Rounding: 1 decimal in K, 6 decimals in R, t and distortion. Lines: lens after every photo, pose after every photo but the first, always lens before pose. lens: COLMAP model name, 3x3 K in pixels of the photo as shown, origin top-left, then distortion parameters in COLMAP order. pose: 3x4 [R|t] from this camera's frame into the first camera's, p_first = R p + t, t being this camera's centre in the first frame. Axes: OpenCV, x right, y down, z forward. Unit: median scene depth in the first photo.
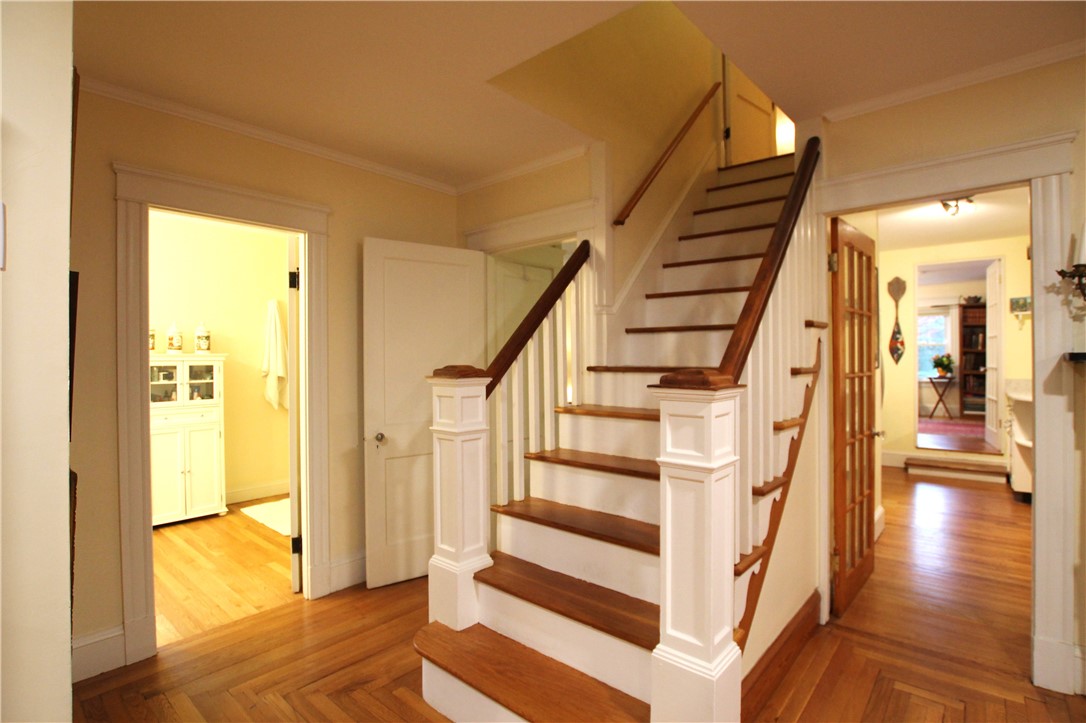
lens RADIAL K [[534.7, 0, 535.3], [0, 534.7, 358.6], [0, 0, 1]] dist [-0.029228, -0.000698]
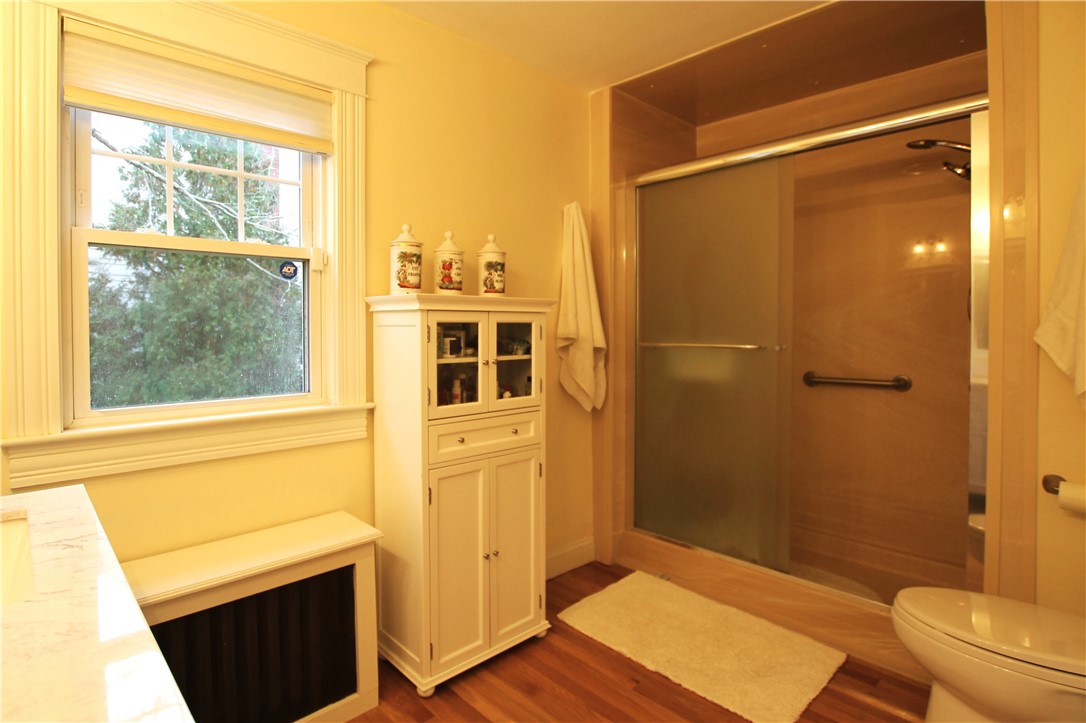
lens RADIAL K [[564.1, 0, 507.7], [0, 564.1, 331.4], [0, 0, 1]] dist [-0.021173, 0.000773]
pose [[0.992897, 0.006127, -0.118818, -0.576570], [-0.004798, 0.999923, 0.011469, 0.014642], [0.118879, -0.010817, 0.992850, 0.504636]]
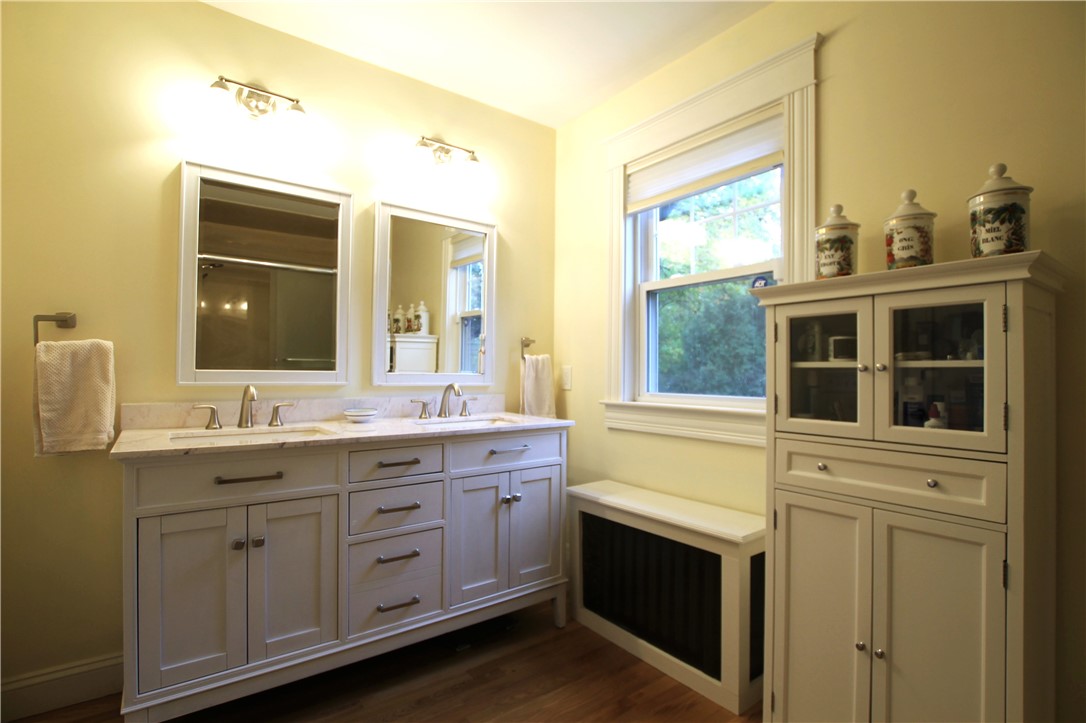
lens RADIAL K [[528.4, 0, 541.6], [0, 528.4, 347.6], [0, 0, 1]] dist [-0.018095, 0.000143]
pose [[-0.212296, -0.031832, -0.976687, -0.308342], [0.003148, 0.999442, -0.033258, 0.043209], [0.977200, -0.010136, -0.212077, 0.847909]]
